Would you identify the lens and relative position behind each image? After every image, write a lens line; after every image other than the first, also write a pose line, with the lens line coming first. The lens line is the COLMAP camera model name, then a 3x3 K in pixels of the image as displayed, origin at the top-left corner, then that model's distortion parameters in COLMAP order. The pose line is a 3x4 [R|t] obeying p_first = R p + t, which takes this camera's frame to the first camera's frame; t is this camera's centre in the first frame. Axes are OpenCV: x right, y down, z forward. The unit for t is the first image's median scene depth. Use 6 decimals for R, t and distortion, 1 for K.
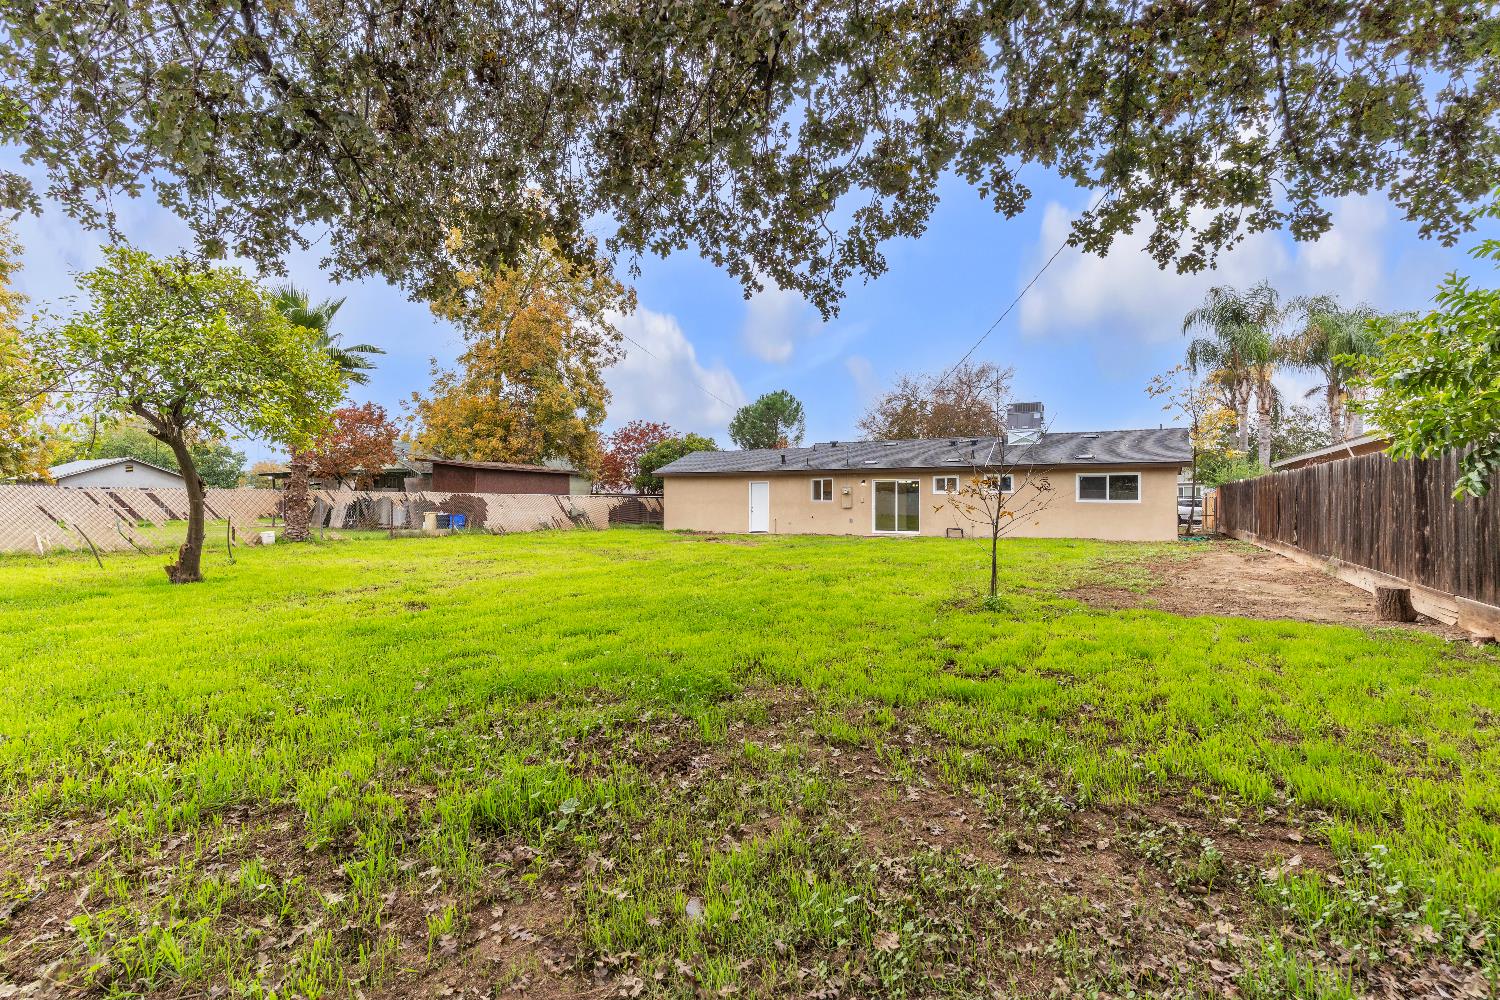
lens RADIAL K [[723.7, 0, 752.0], [0, 723.7, 499.7], [0, 0, 1]] dist [-0.001008, -0.001232]
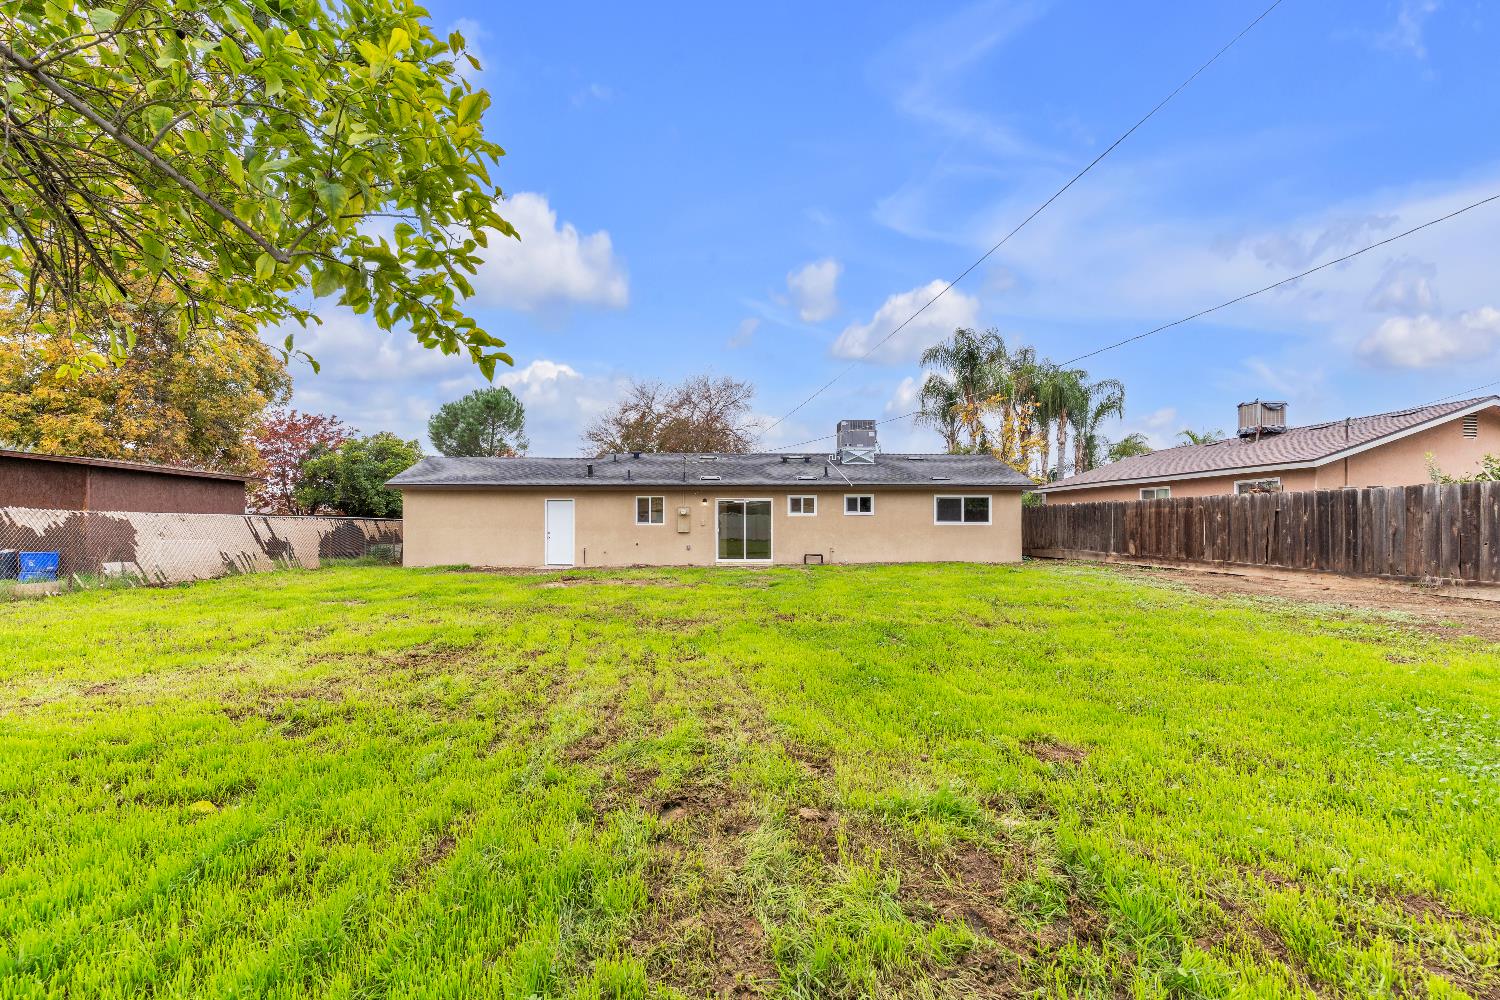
lens RADIAL K [[723.7, 0, 751.5], [0, 723.7, 506.5], [0, 0, 1]] dist [-0.001008, -0.001232]
pose [[0.848077, 0.010119, 0.529777, -0.237199], [0.000784, 0.999793, -0.020350, -0.001154], [-0.529873, 0.017673, 0.847893, 0.266038]]
